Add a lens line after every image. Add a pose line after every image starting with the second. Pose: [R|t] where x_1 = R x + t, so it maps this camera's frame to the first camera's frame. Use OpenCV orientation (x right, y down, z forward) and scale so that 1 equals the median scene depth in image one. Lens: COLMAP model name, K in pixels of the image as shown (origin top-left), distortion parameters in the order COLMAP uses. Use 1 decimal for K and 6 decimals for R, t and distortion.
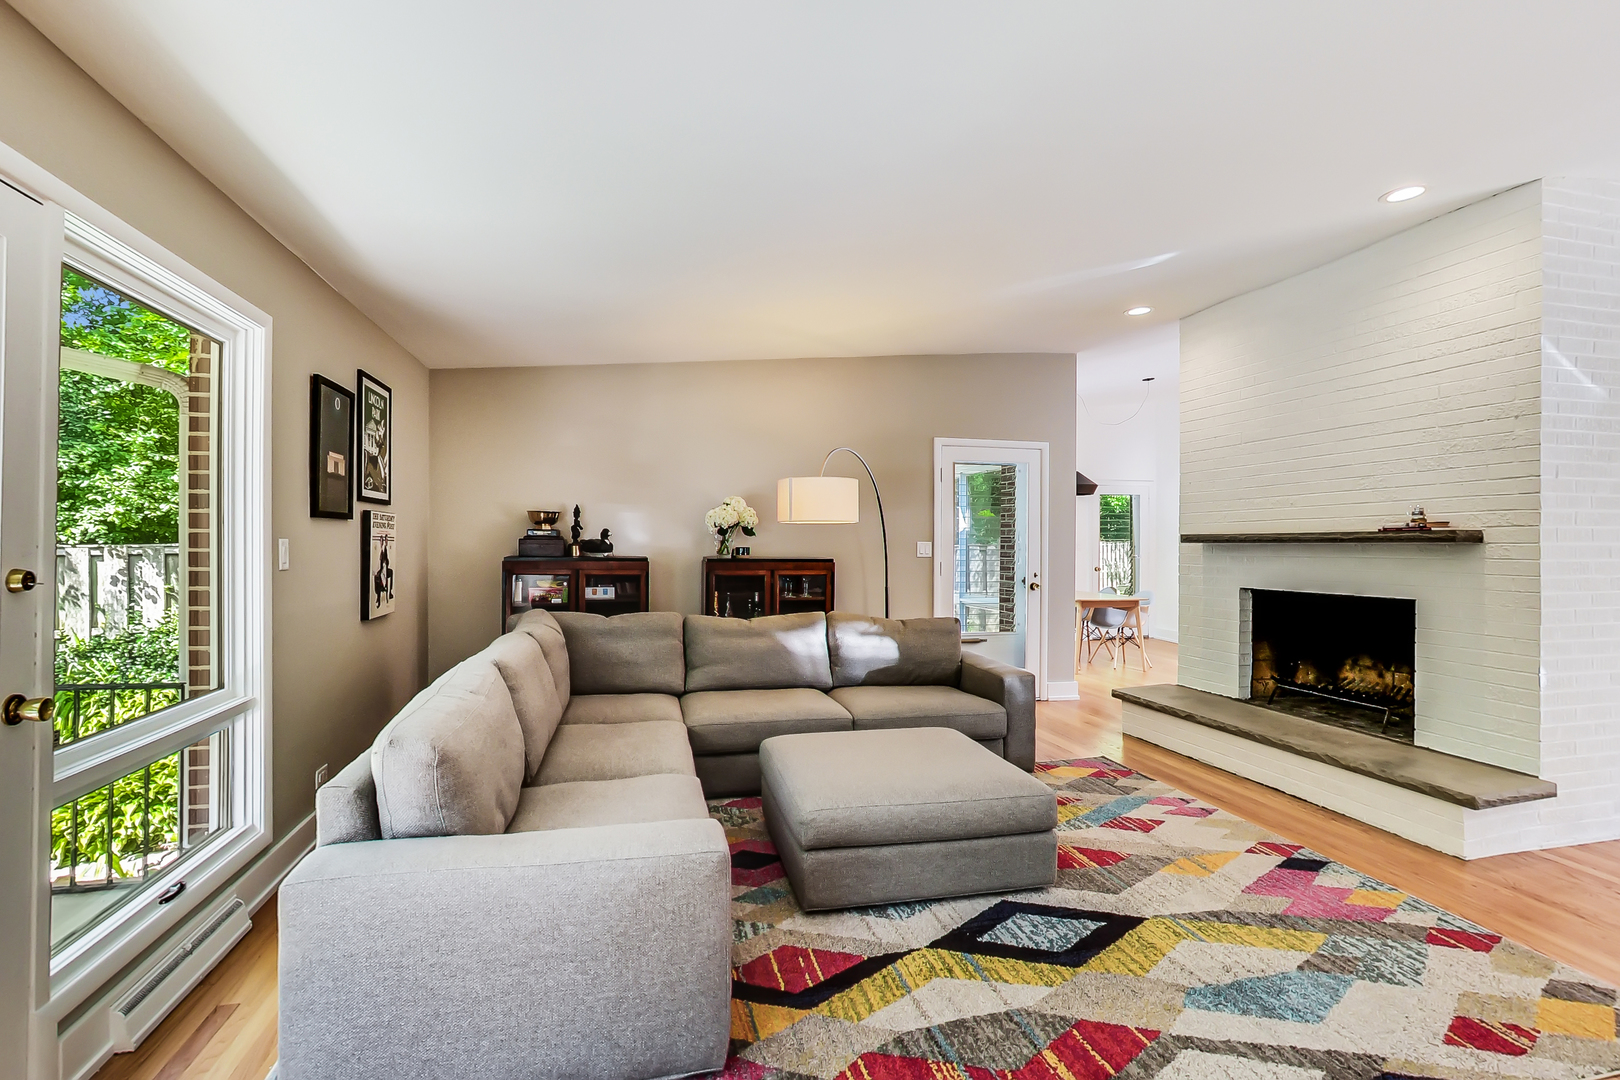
lens RADIAL K [[749.6, 0, 827.2], [0, 749.6, 547.0], [0, 0, 1]] dist [-0.003033, -0.000388]
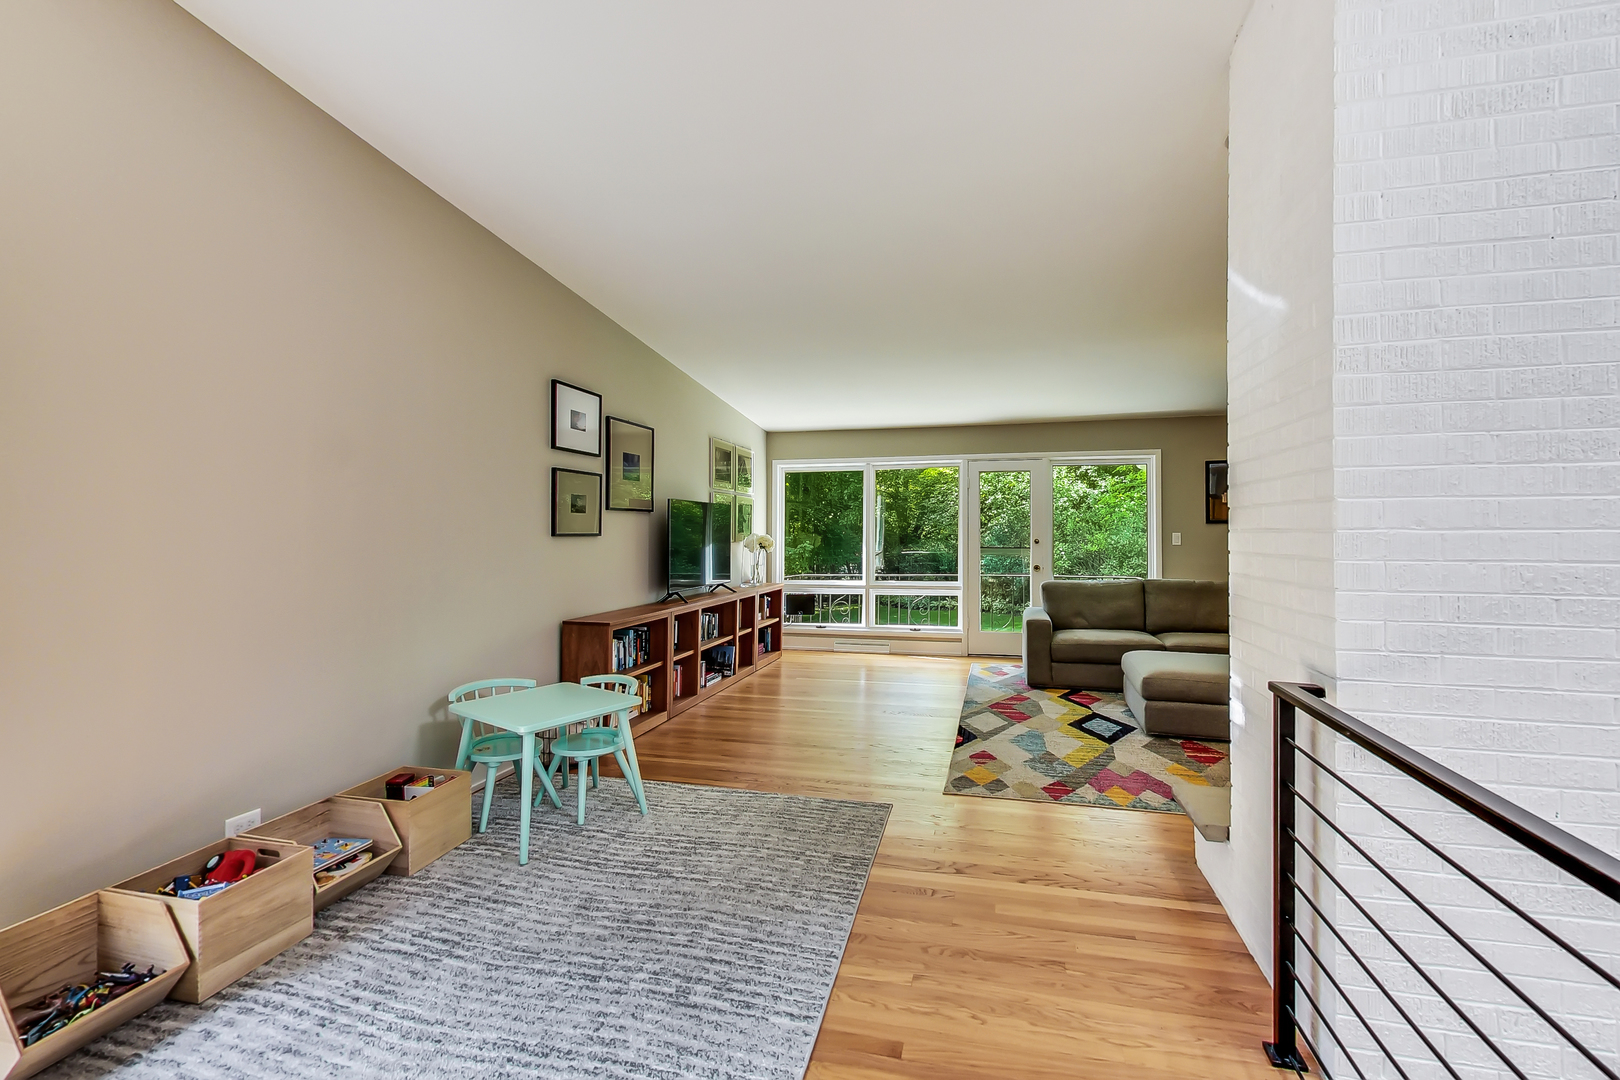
lens RADIAL K [[722.1, 0, 807.7], [0, 722.1, 538.7], [0, 0, 1]] dist [0.003853, -0.000977]
pose [[-0.493717, 0.003394, -0.869616, 1.941488], [-0.013679, 0.999838, 0.011668, -0.003075], [0.869515, 0.017656, -0.493591, 1.035414]]
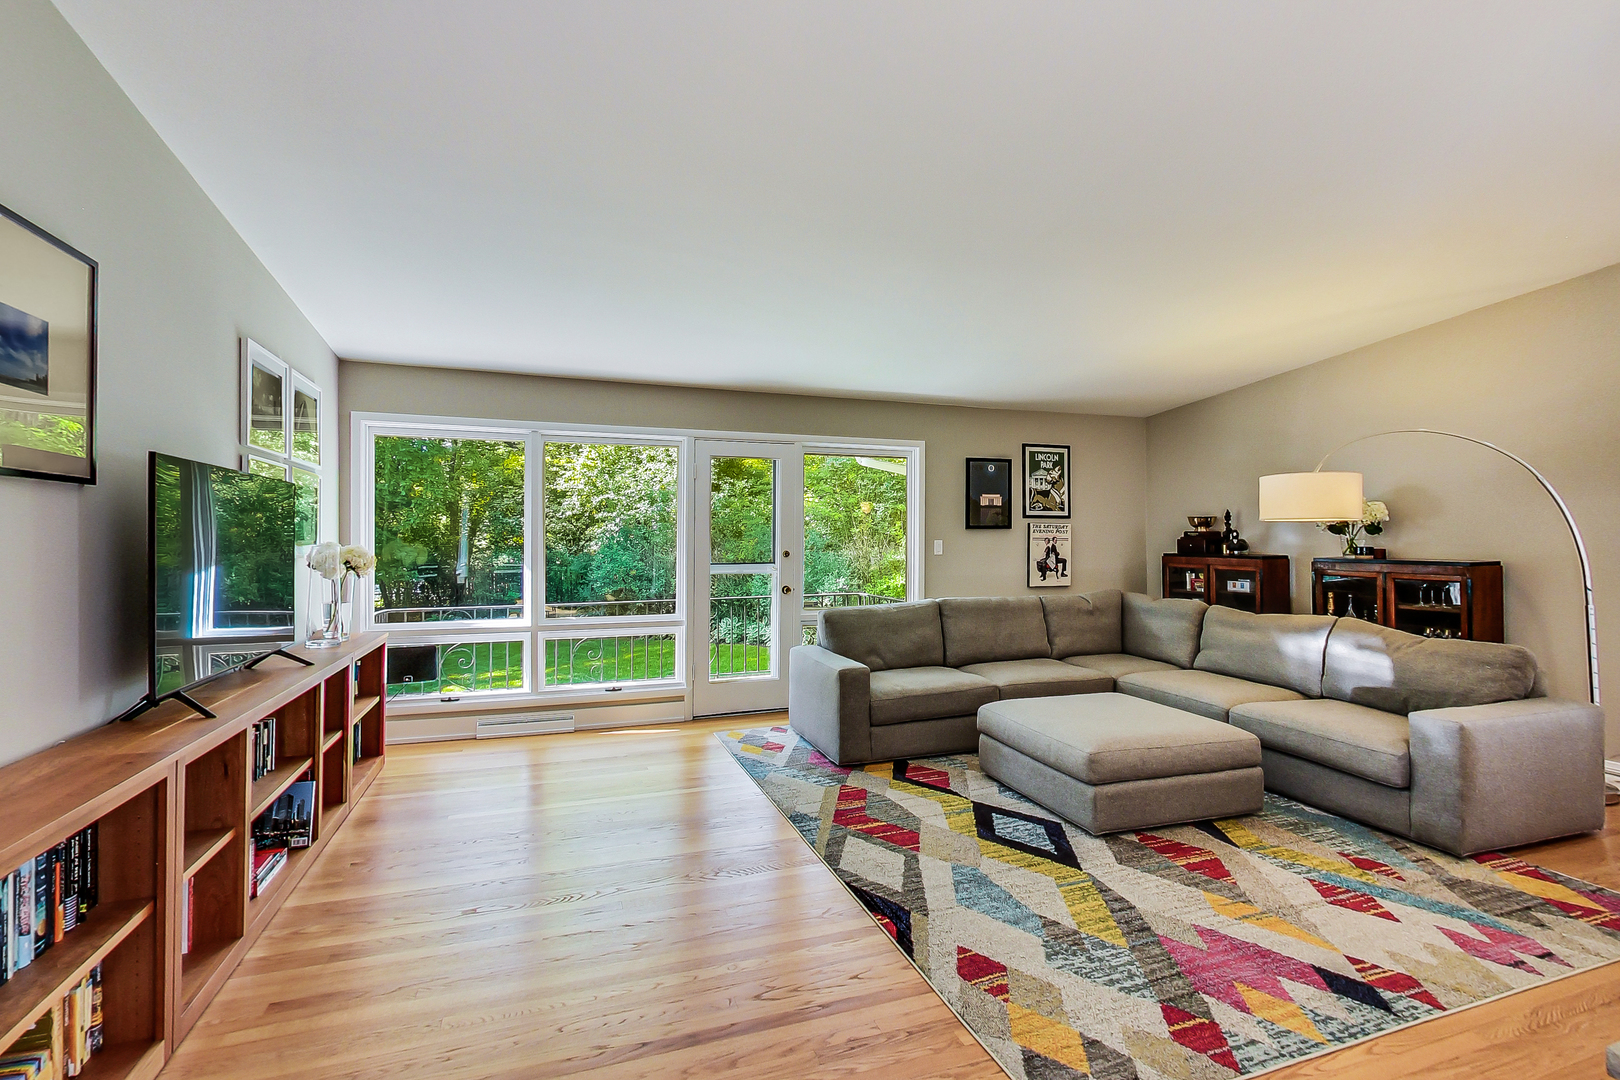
lens RADIAL K [[749.6, 0, 794.2], [0, 749.6, 563.4], [0, 0, 1]] dist [-0.003033, -0.000388]
pose [[0.069059, 0.028185, -0.997214, 1.299012], [-0.008472, 0.999581, 0.027665, 0.001224], [0.997577, 0.006538, 0.069269, 0.411710]]
